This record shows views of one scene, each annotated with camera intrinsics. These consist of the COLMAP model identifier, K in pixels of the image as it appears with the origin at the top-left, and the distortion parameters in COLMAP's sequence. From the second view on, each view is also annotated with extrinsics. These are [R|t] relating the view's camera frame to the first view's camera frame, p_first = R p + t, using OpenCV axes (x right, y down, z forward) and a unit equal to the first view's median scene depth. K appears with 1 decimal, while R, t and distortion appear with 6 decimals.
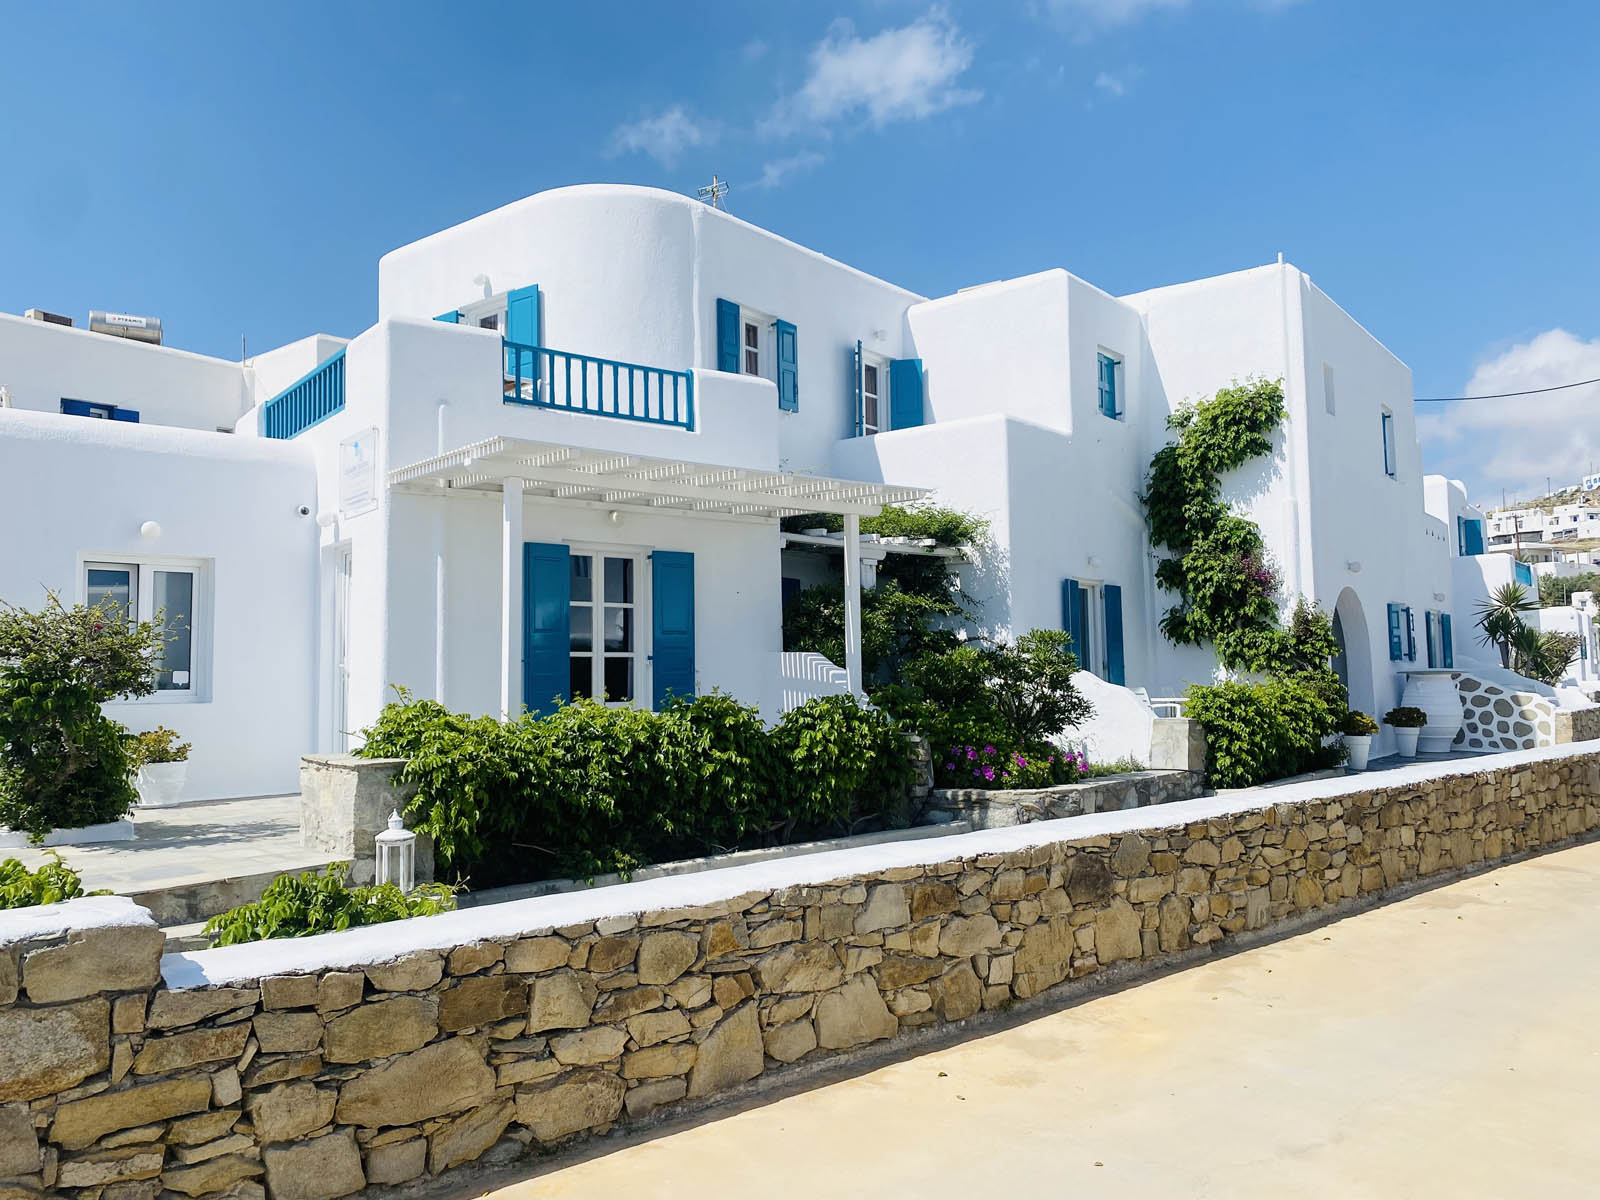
lens RADIAL K [[1206.0, 0, 799.5], [0, 1206.0, 589.3], [0, 0, 1]] dist [0.025923, -0.024304]
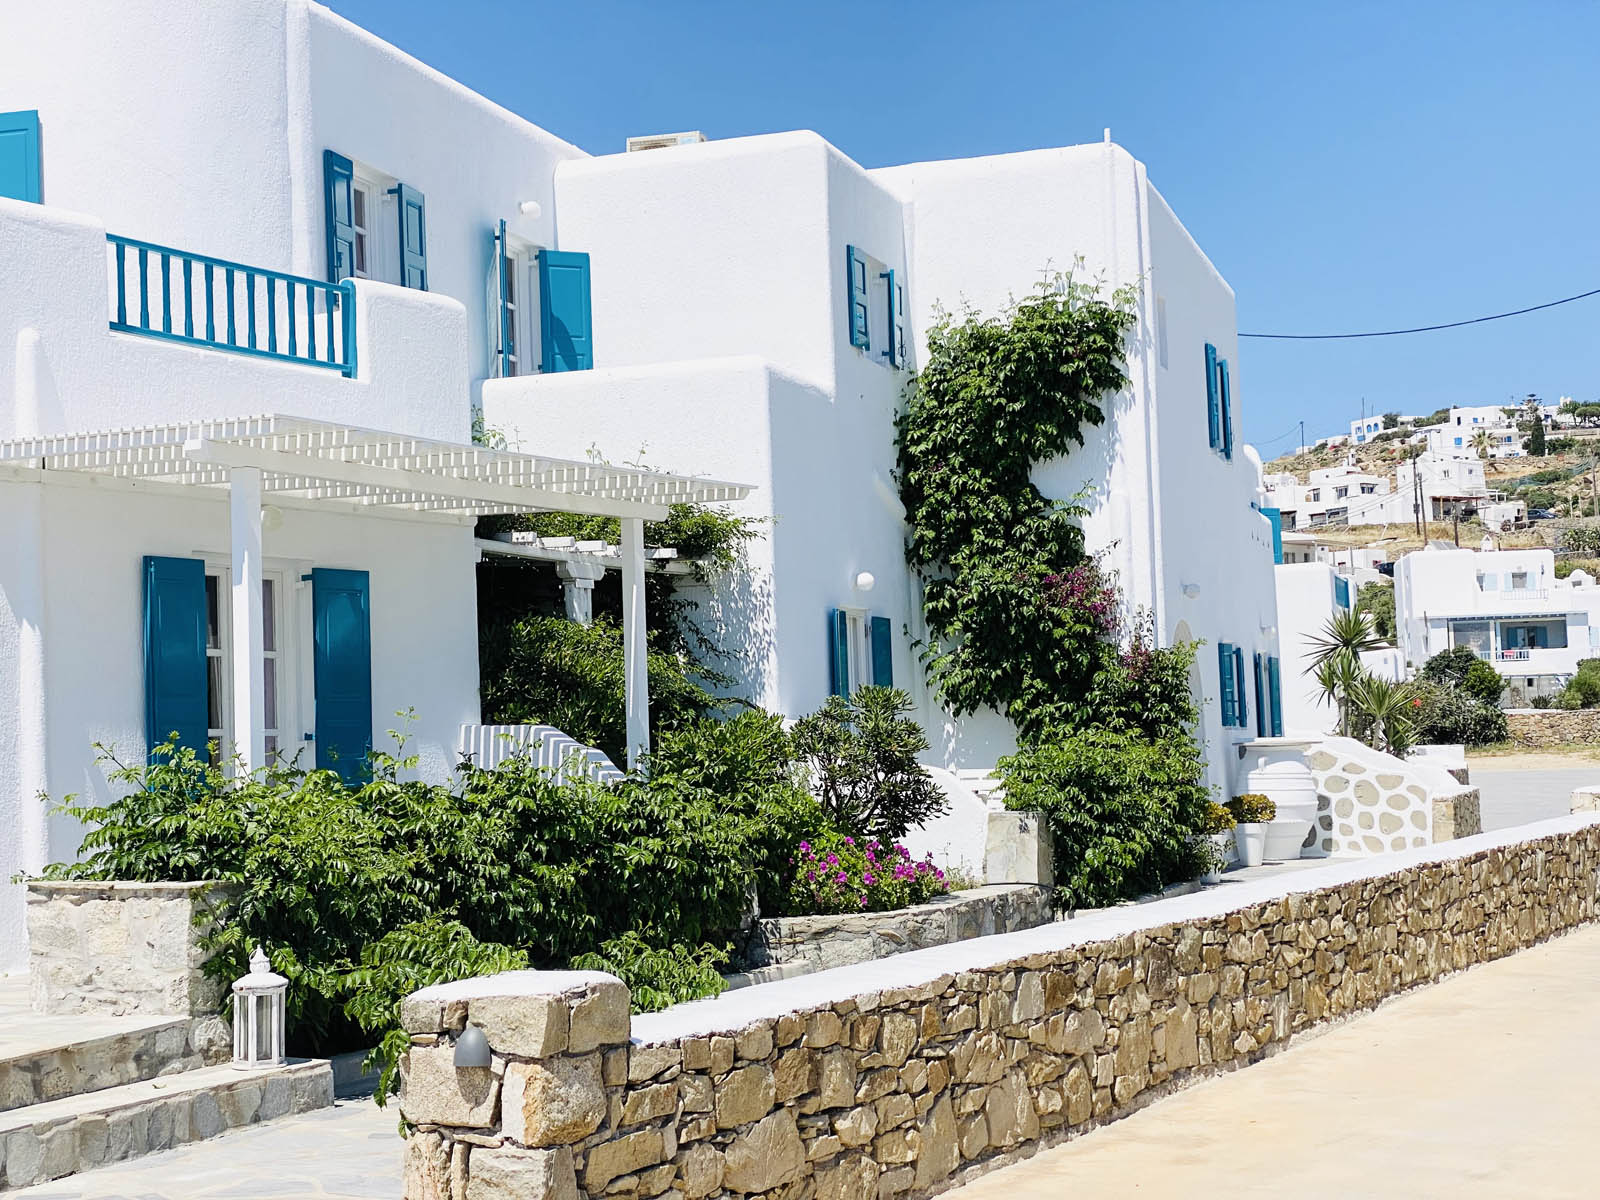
lens RADIAL K [[2441.9, 0, 801.7], [0, 2441.9, 601.9], [0, 0, 1]] dist [0.120065, 0.000000]
pose [[0.933975, 0.005211, 0.357300, -0.339065], [-0.005566, 0.999985, -0.000034, -0.015108], [-0.357295, -0.001957, 0.933990, -0.301203]]
